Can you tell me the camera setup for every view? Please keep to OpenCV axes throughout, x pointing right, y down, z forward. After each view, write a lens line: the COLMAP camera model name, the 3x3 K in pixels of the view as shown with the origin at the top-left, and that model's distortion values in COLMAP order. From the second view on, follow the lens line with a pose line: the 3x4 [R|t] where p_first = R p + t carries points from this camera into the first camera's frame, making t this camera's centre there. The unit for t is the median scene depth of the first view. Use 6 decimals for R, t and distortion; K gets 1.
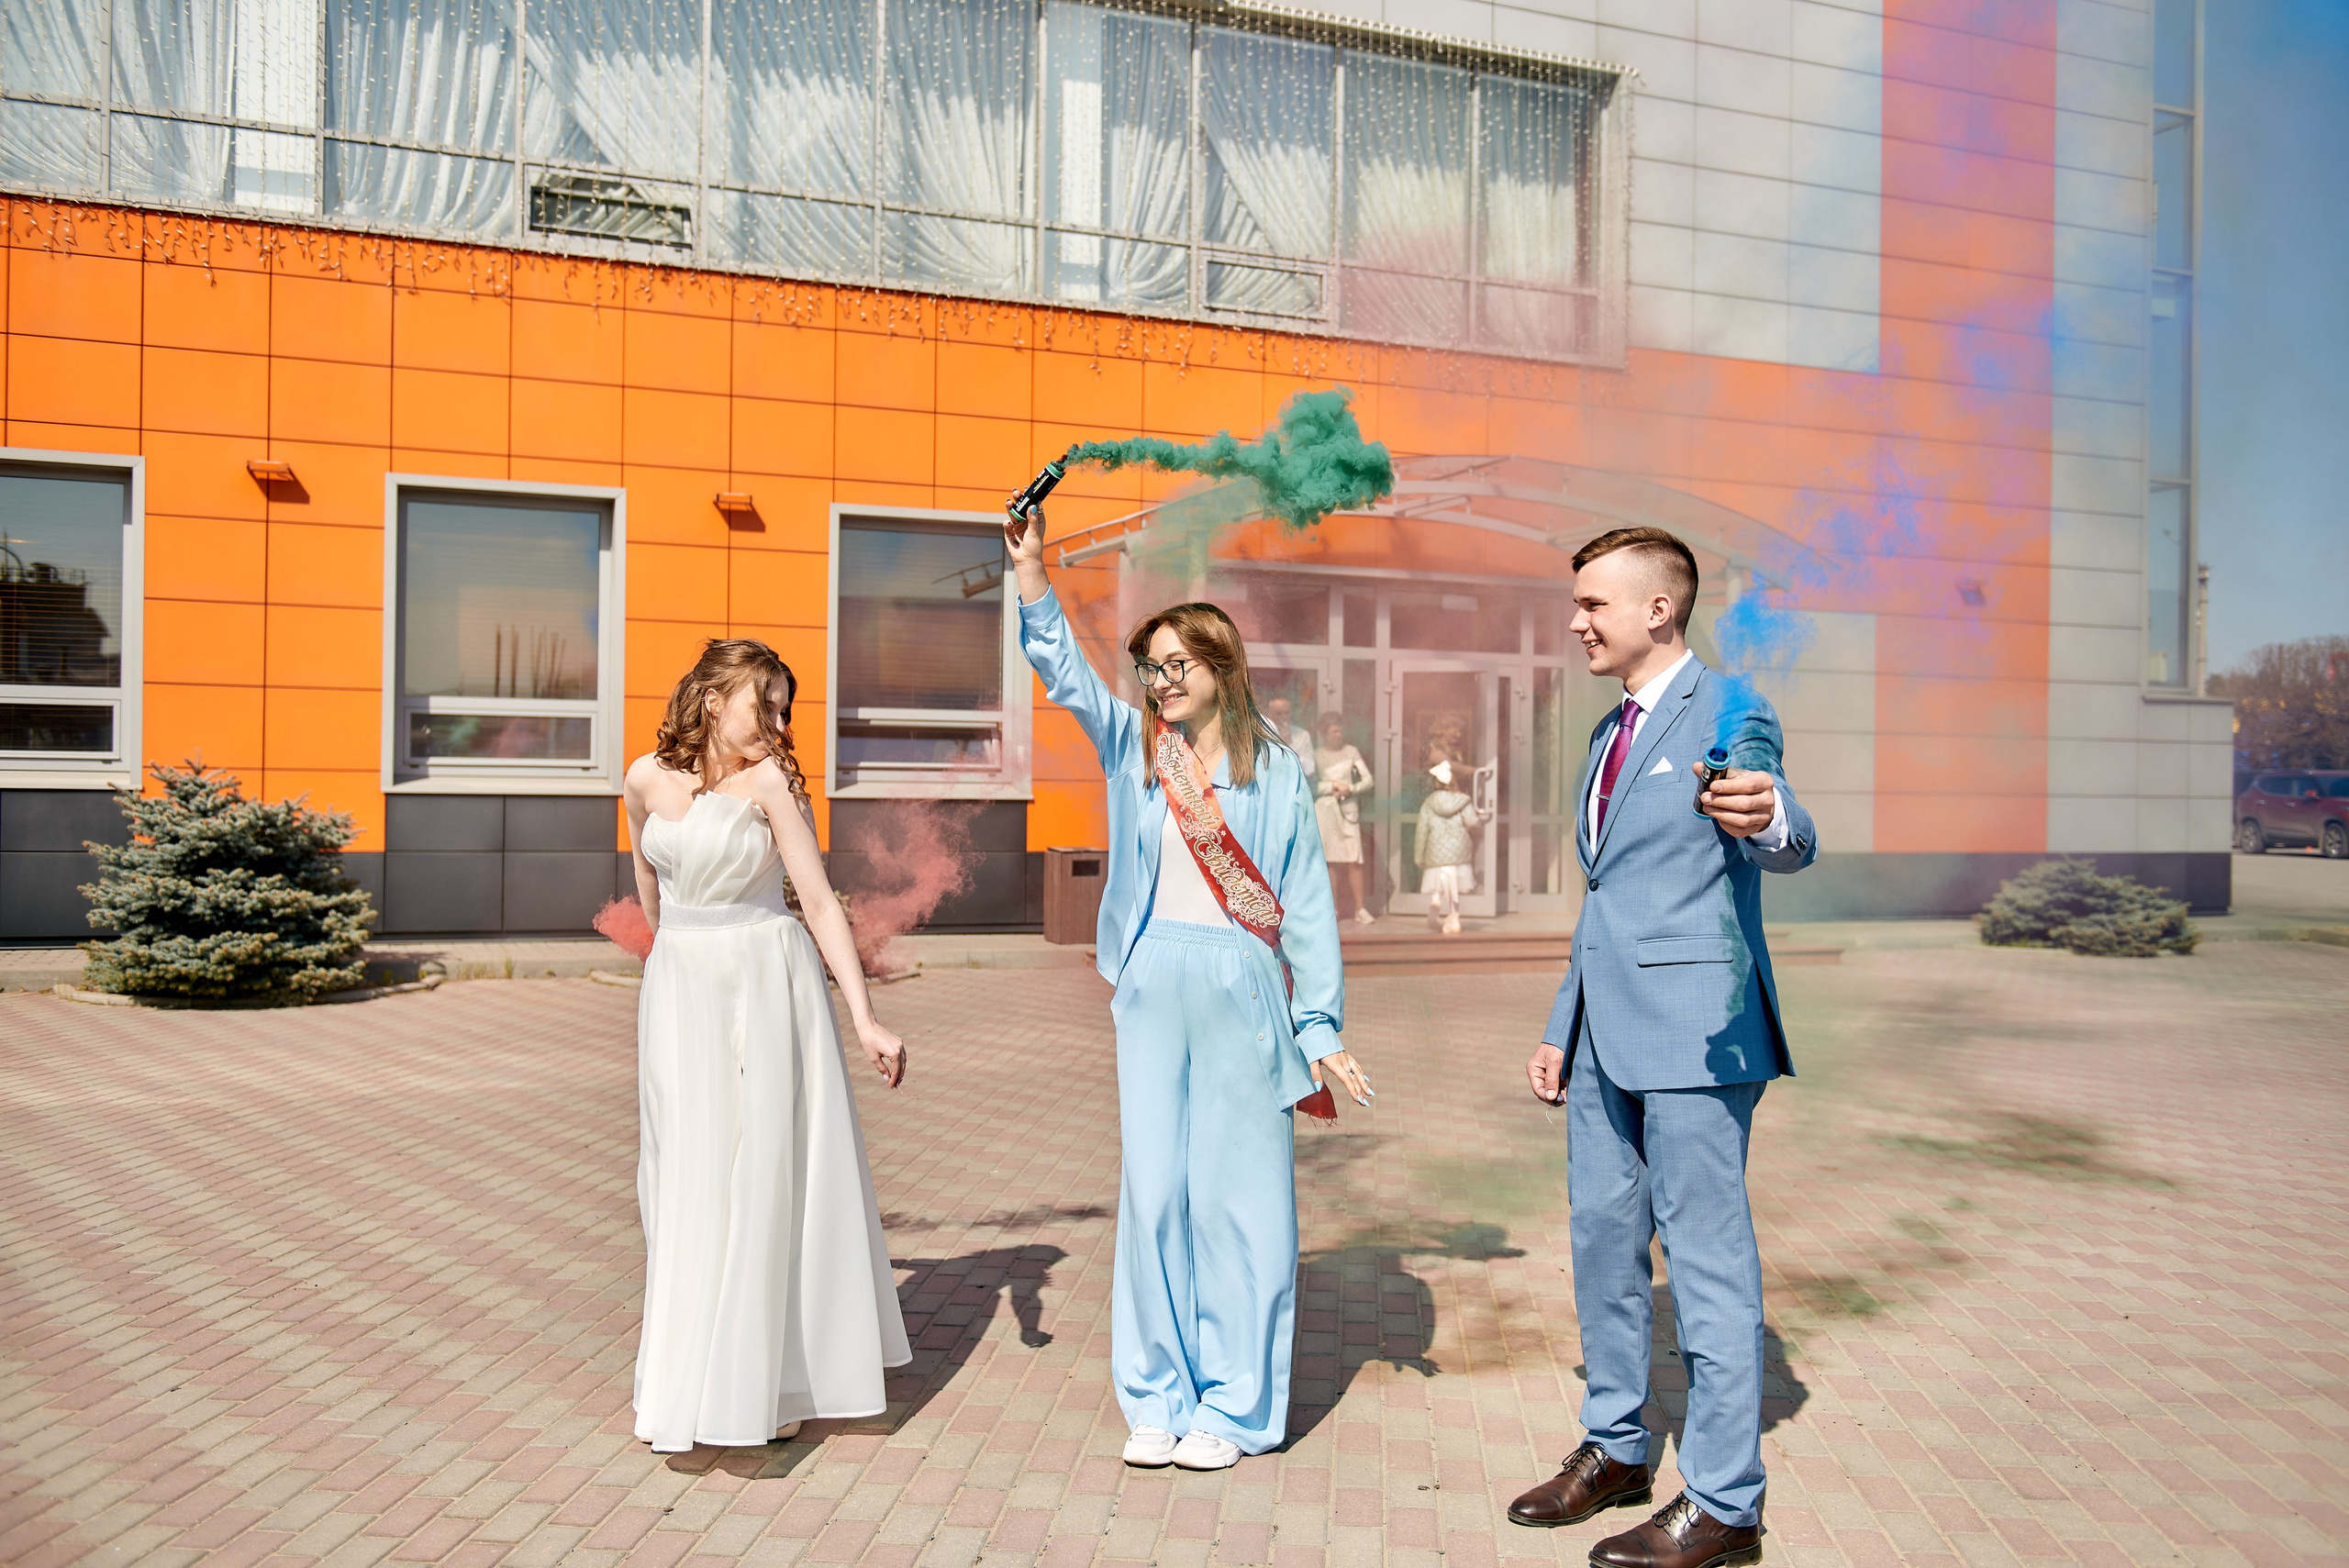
lens RADIAL K [[2057.1, 0, 1171.3], [0, 2057.1, 786.8], [0, 0, 1]] dist [0.006894, -0.007337]
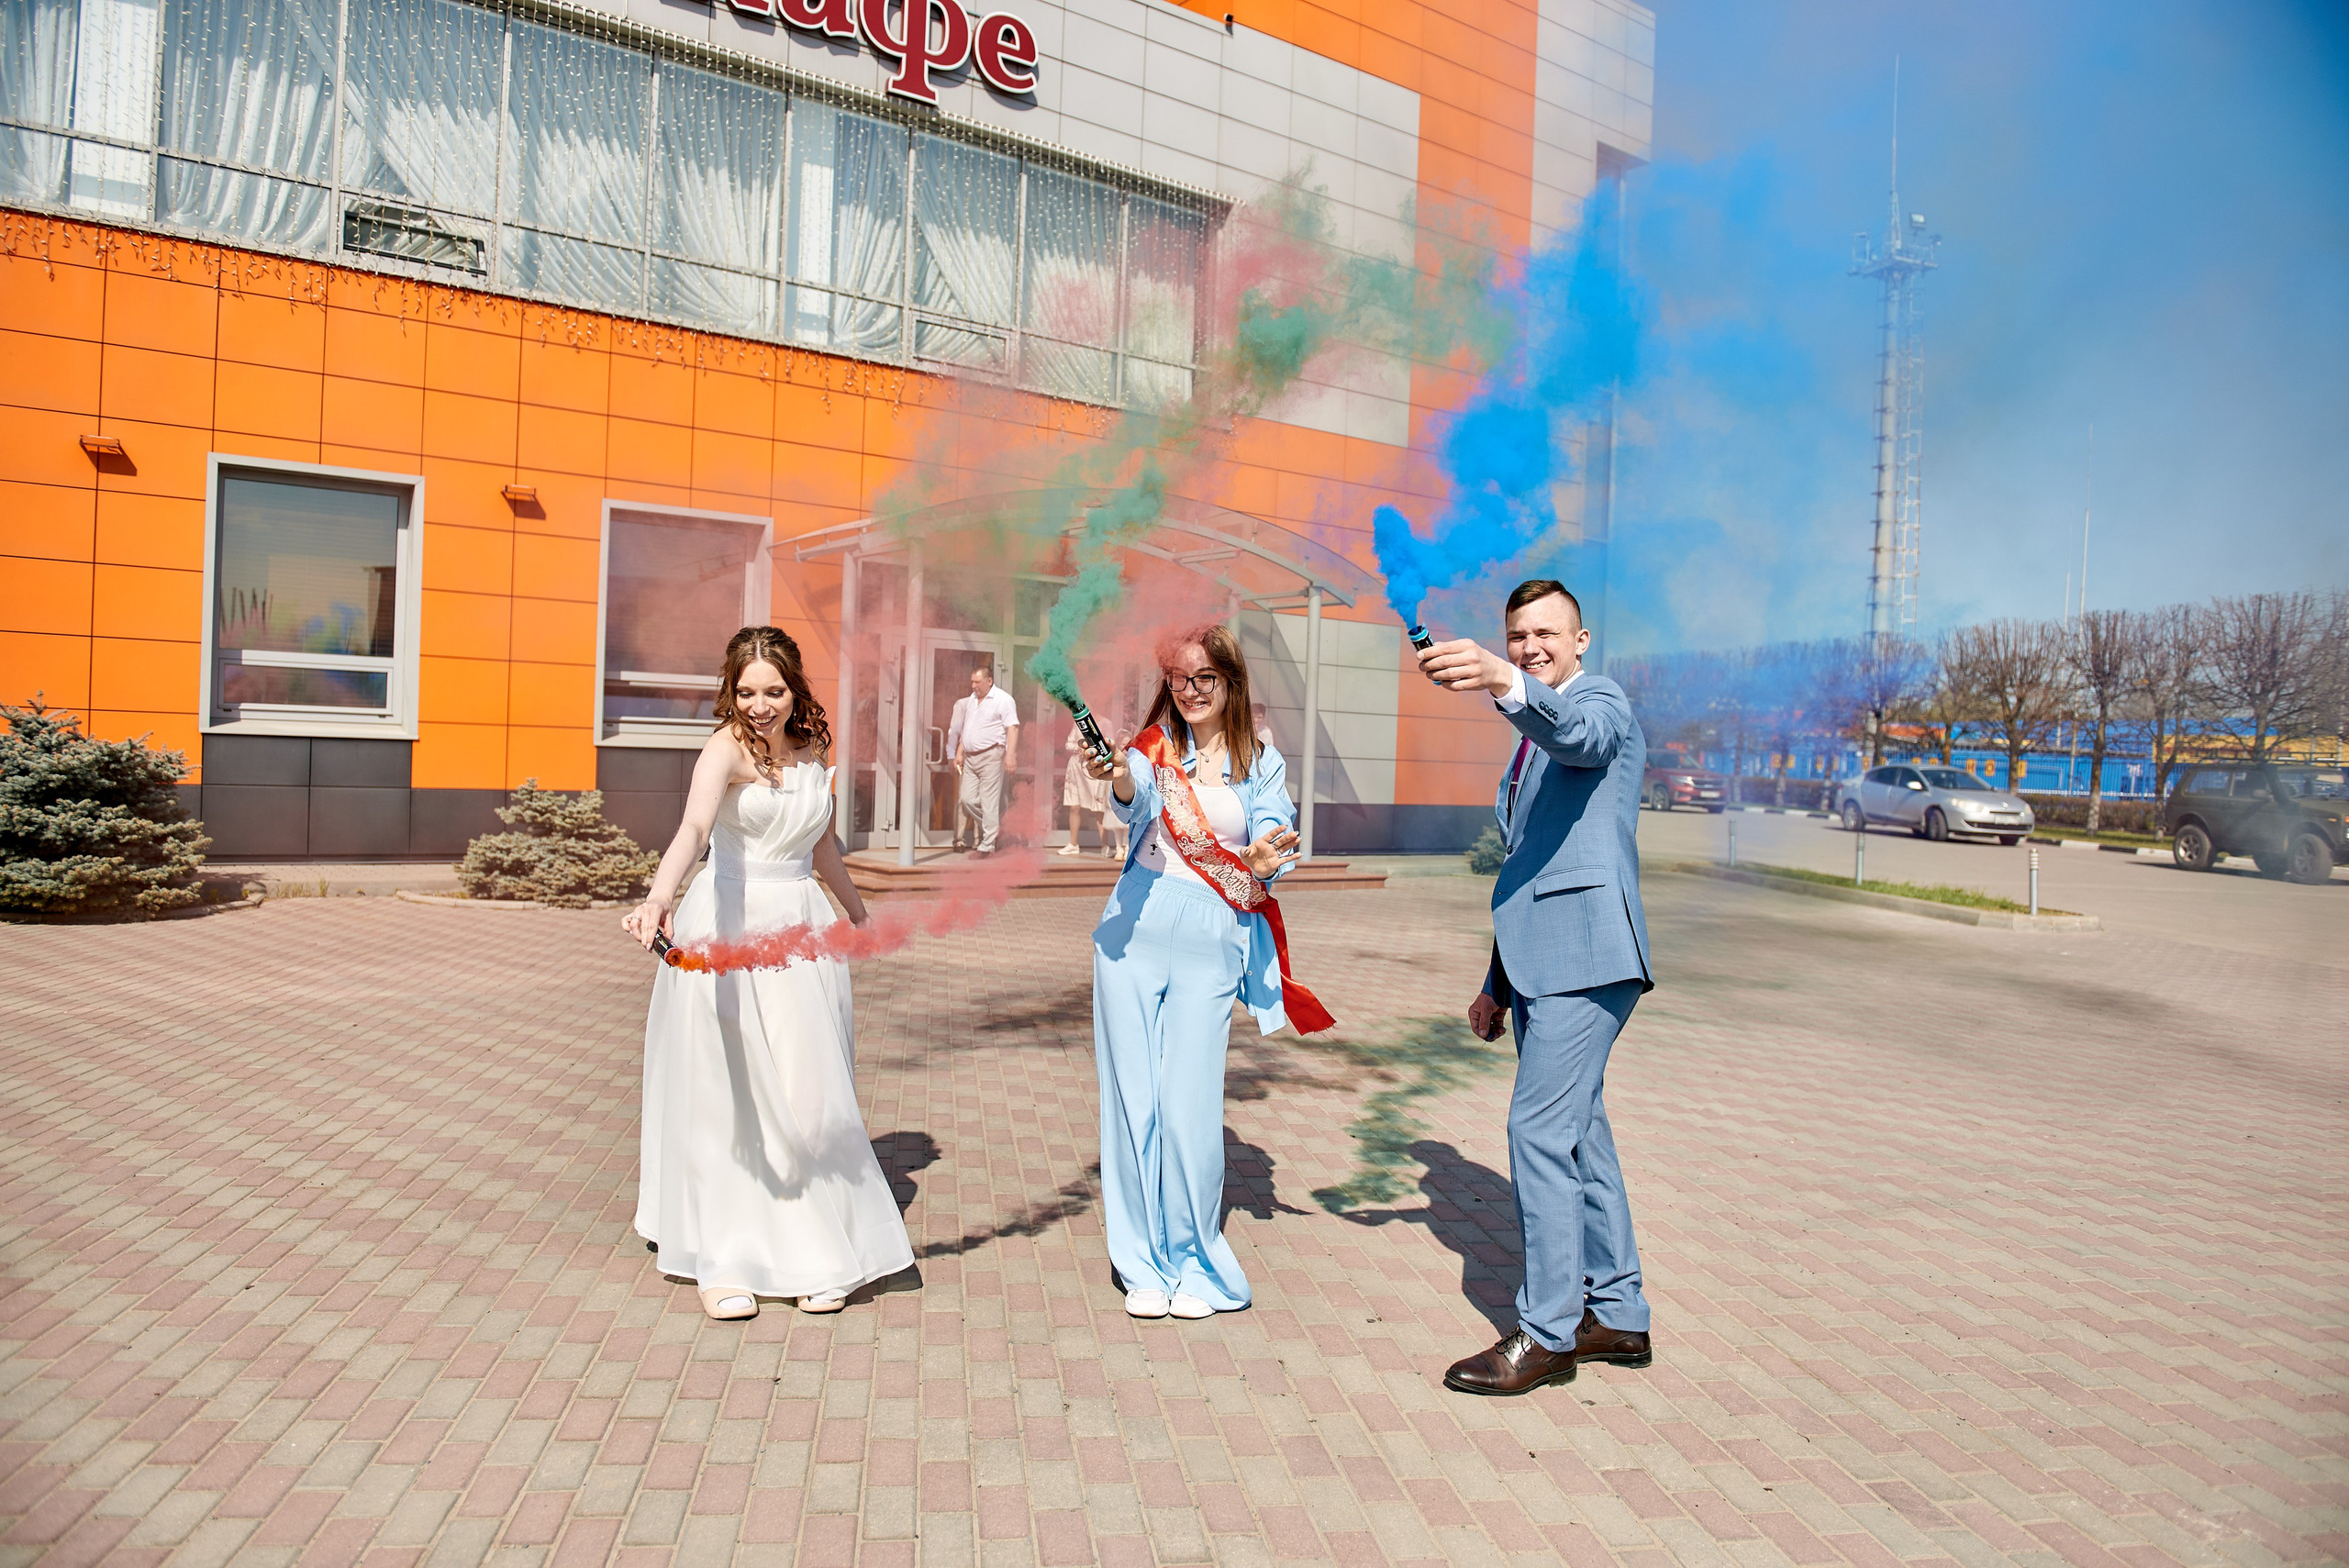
lens RADIAL K [[1604.8, 0, 1173.7], [0, 1604.8, 789.4], [0, 0, 1]] dist [-0.051083, -0.000736]
pose [[0.970722, 0.018279, 0.239511, -0.062911], [-0.025422, 0.999318, 0.026767, -0.002679], [-0.238859, -0.032073, 0.970525, 0.022773]]
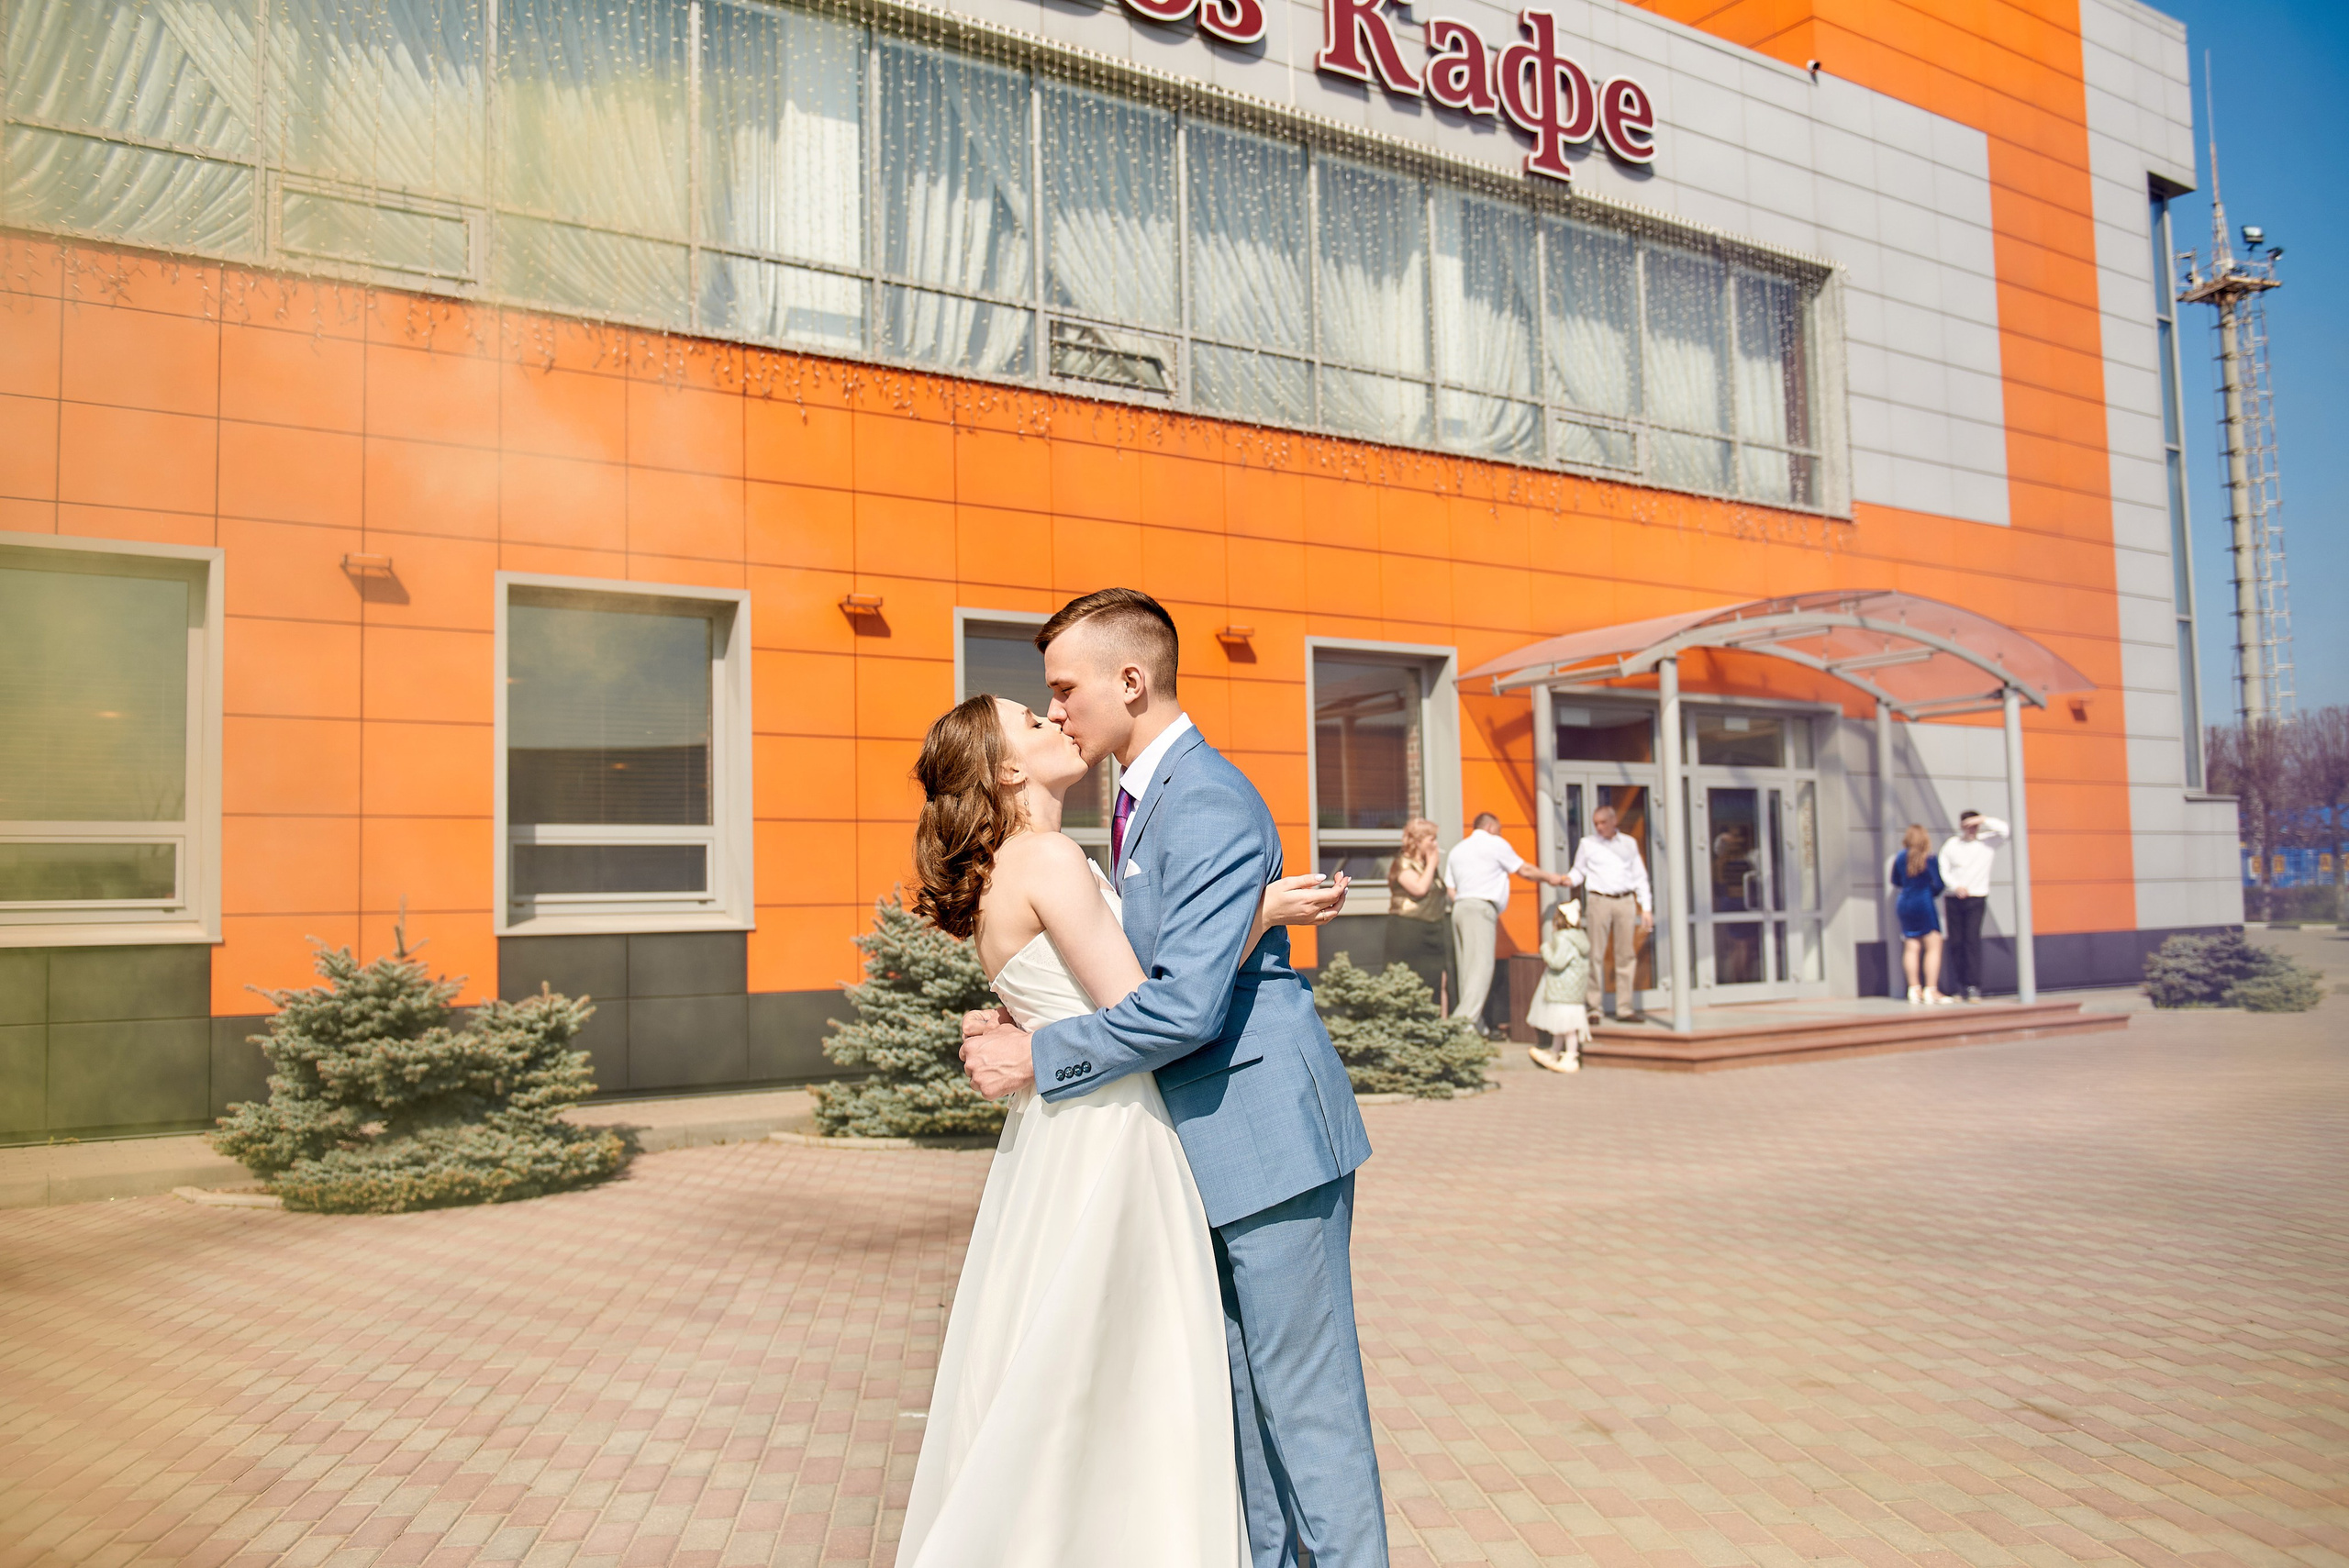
lens RADIAL K [[1863.3, 0, 1170.5], [0, 1863.3, 788.0], [0, 0, 1]] dist [-0.020575, -0.003021]
pose [[0.979716, -0.022607, 0.199110, -0.429008], [0.035841, 0.997362, -0.063115, -0.002274], [-0.197158, 0.068972, 0.977943, 0.085405]]
